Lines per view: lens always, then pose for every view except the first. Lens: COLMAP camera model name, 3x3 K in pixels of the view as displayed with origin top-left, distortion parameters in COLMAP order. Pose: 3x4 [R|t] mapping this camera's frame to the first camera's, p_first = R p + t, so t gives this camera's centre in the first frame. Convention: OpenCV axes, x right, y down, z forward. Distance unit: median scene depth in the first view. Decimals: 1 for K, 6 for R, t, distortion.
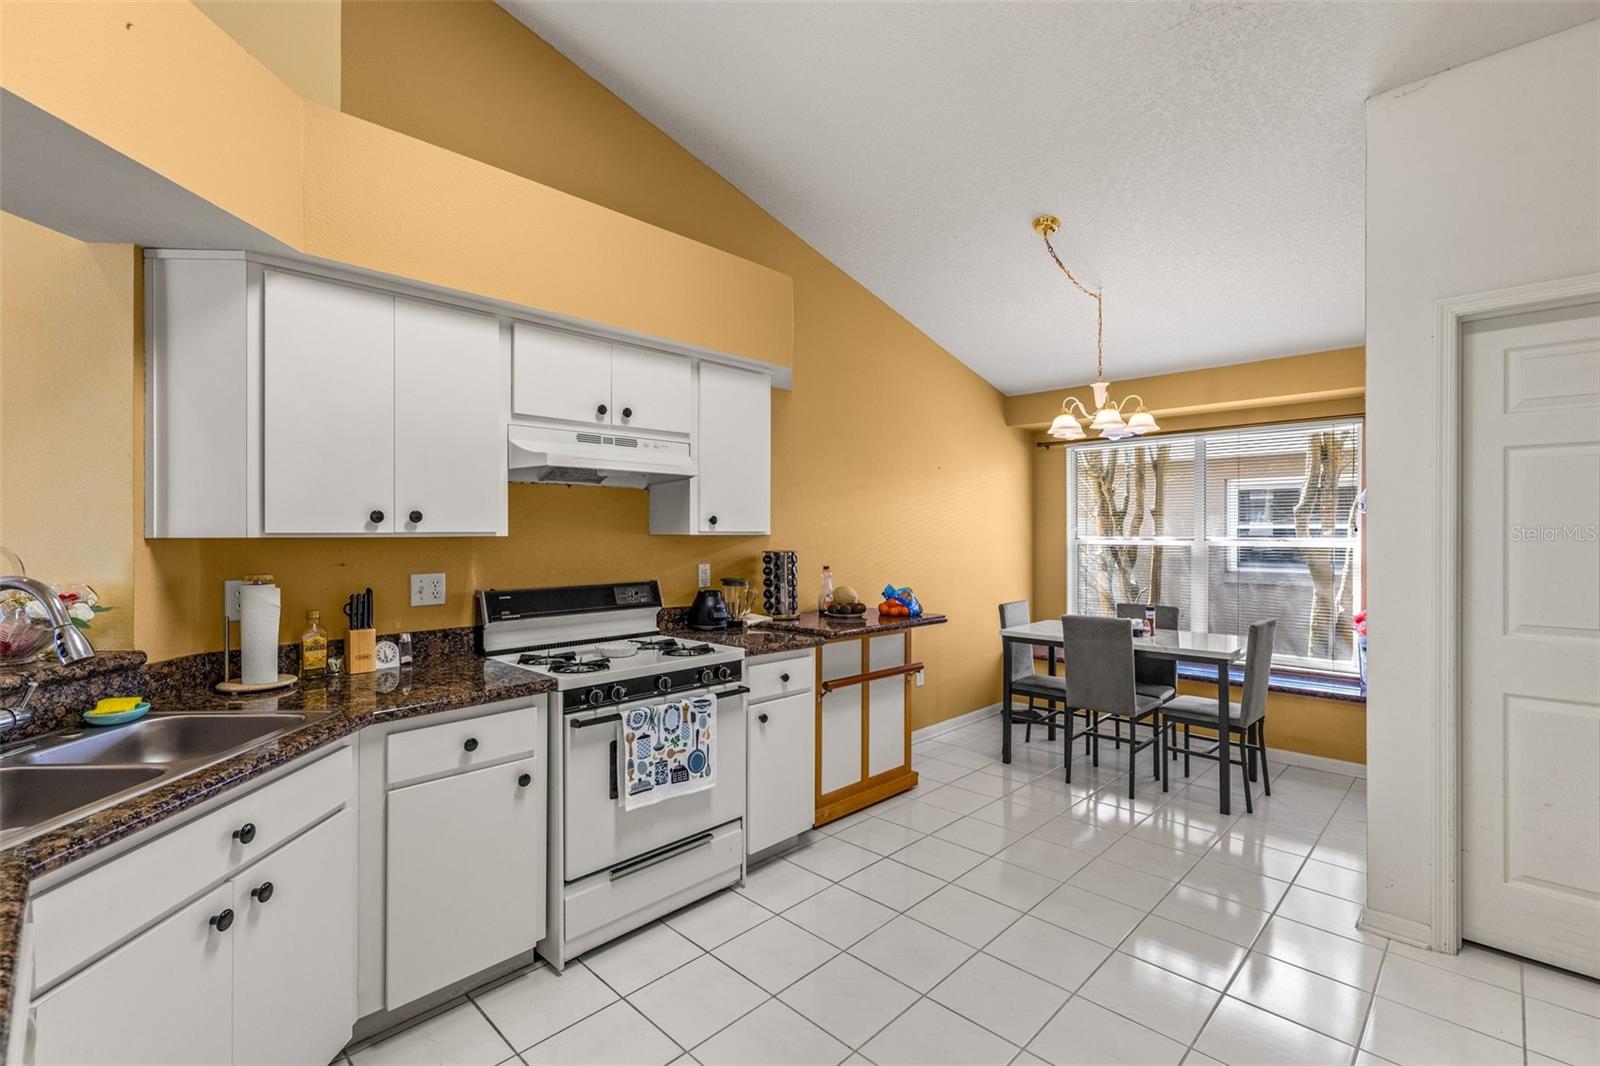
lens RADIAL K [[717.0, 0, 801.4], [0, 717.0, 530.4], [0, 0, 1]] dist [0.007047, 0.000264]
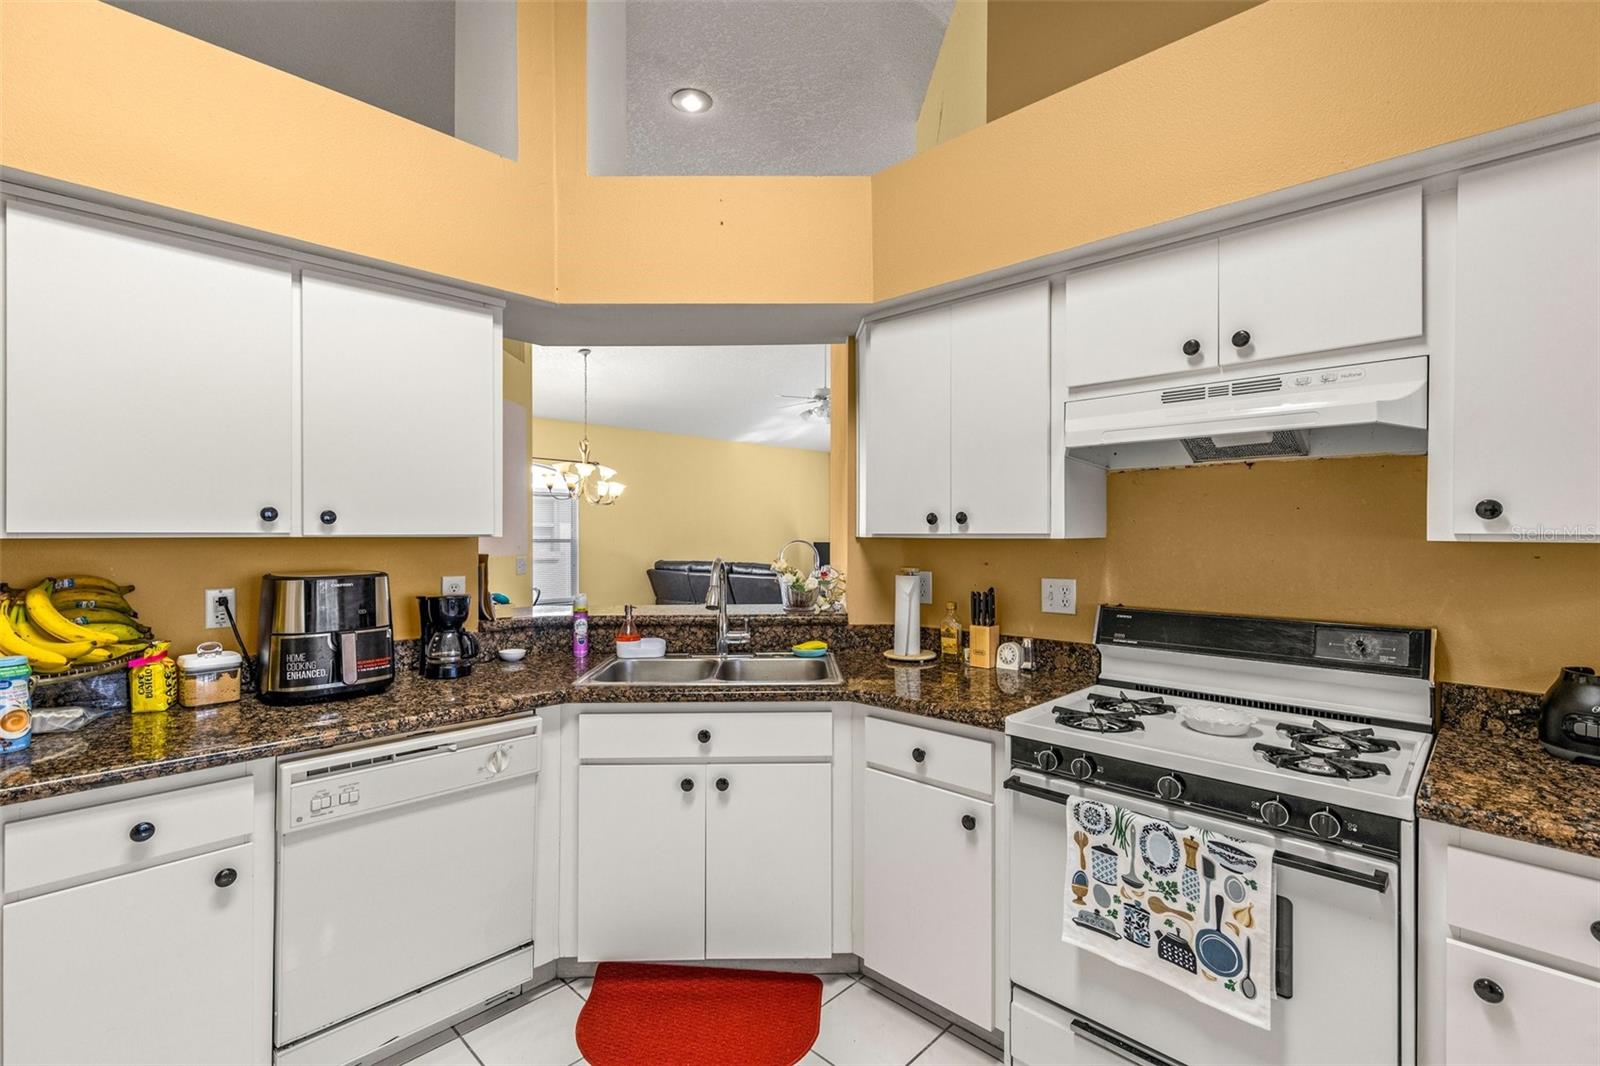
lens RADIAL K [[717.0, 0, 805.3], [0, 717.0, 533.7], [0, 0, 1]] dist [0.007047, 0.000264]
pose [[0.004671, 0.005060, -0.999976, 0.412647], [0.002376, 0.999984, 0.005071, -0.002662], [0.999986, -0.002400, 0.004659, 0.699496]]
